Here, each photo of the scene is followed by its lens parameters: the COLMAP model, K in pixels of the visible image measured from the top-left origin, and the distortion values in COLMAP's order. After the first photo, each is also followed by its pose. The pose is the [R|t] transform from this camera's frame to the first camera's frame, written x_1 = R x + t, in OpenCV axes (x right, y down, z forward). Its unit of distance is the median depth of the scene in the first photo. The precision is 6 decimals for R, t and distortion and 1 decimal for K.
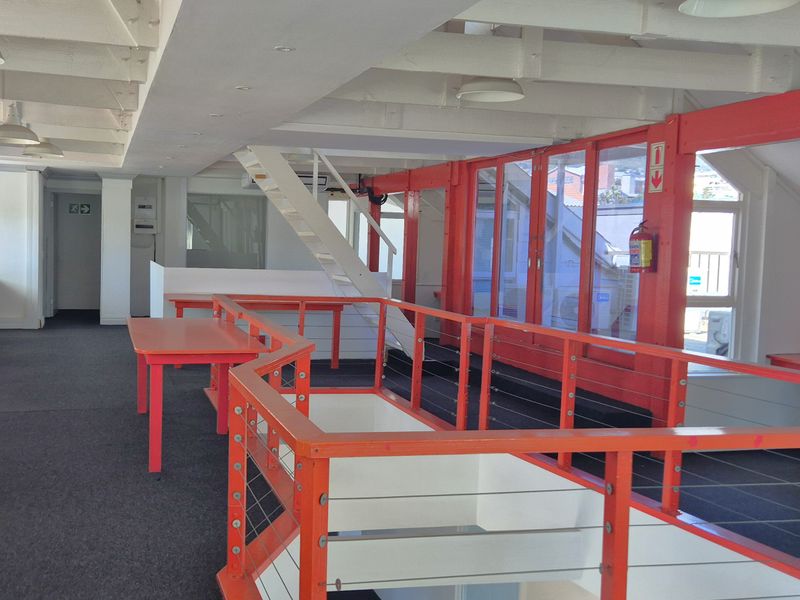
lens RADIAL K [[842.7, 0, 400.0], [0, 842.7, 300.0], [0, 0, 1]] dist [0.102610, -0.028747]
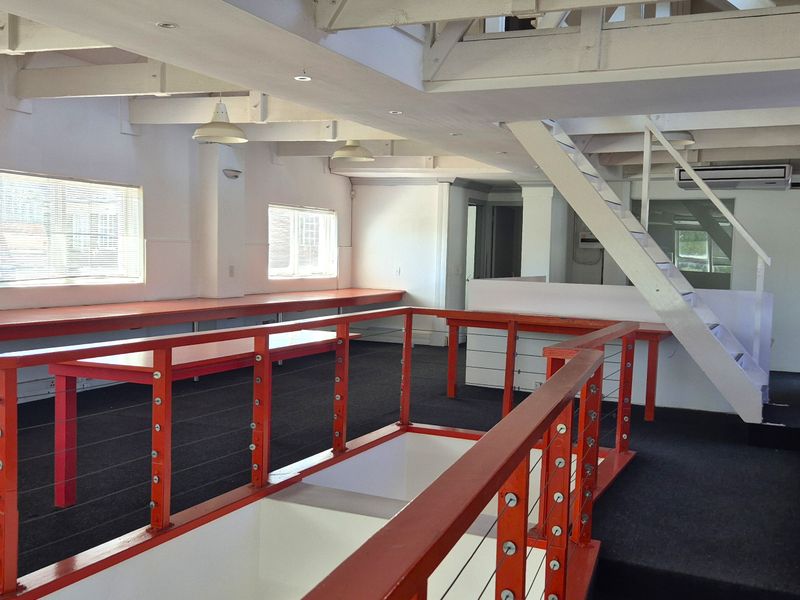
lens RADIAL K [[842.7, 0, 400.0], [0, 842.7, 300.0], [0, 0, 1]] dist [0.102610, -0.028747]
pose [[0.720784, 0.033200, -0.692364, 0.220085], [-0.059388, 0.998137, -0.013964, 0.001481], [0.690611, 0.051183, 0.721413, 0.266407]]
